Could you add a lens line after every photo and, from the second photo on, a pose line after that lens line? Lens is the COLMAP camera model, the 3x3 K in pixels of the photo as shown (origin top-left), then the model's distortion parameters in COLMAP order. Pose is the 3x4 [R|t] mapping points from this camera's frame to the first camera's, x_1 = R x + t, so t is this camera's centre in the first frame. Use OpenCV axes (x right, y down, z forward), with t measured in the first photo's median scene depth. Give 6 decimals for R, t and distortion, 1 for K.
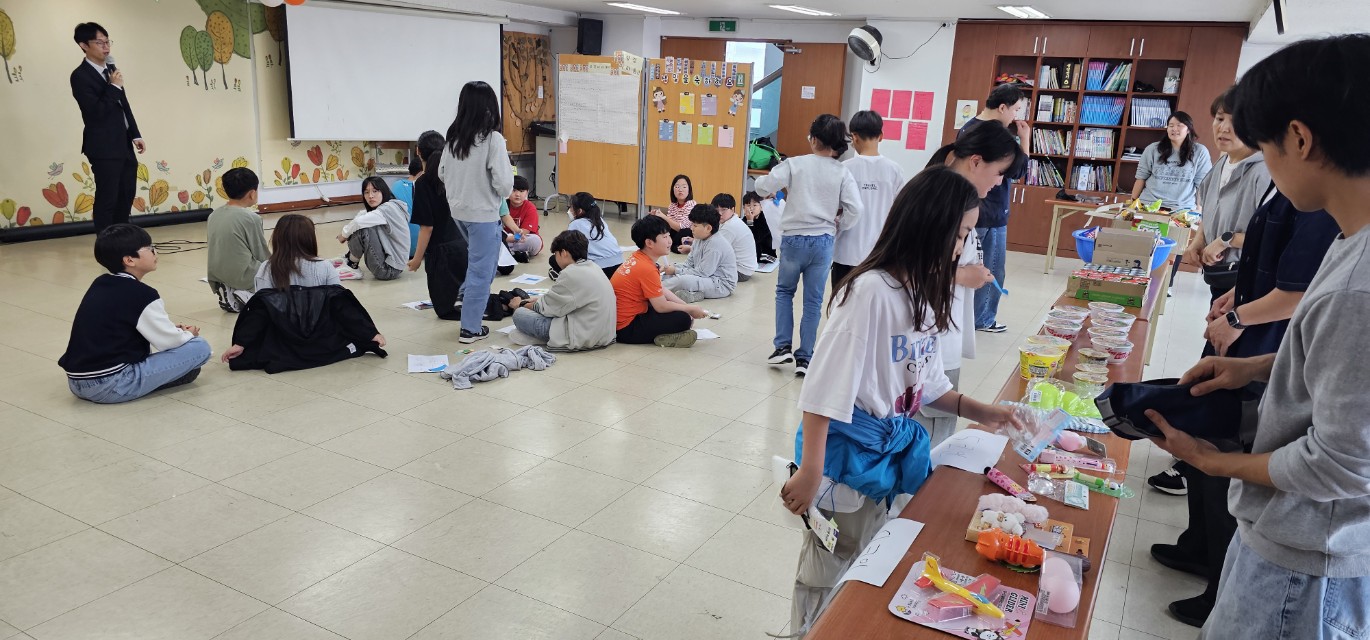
lens RADIAL K [[941.7, 0, 704.2], [0, 941.7, 323.6], [0, 0, 1]] dist [0.064168, -0.058970]
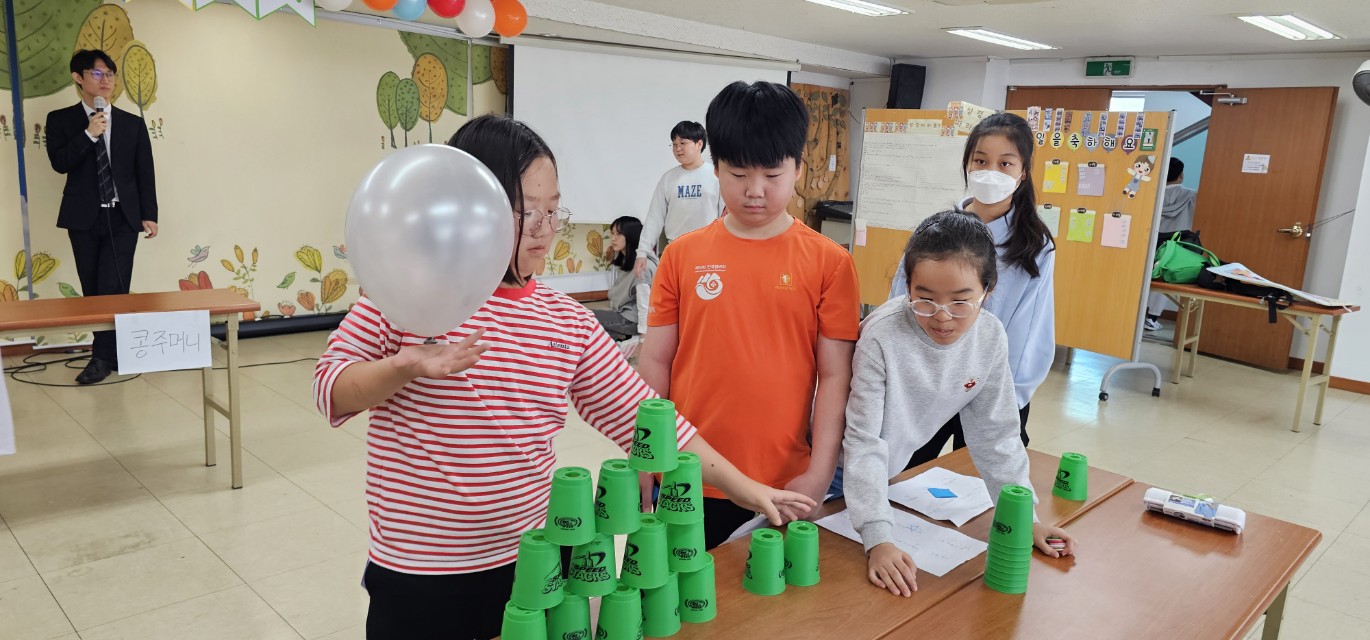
lens RADIAL K [[941.7, 0, 704.2], [0, 941.7, 323.6], [0, 0, 1]] dist [0.064168, -0.058970]
pose [[0.959649, 0.055425, -0.275684, -0.073796], [-0.077549, 0.994528, -0.070002, -0.074195], [0.270296, 0.088557, 0.958696, 0.342601]]
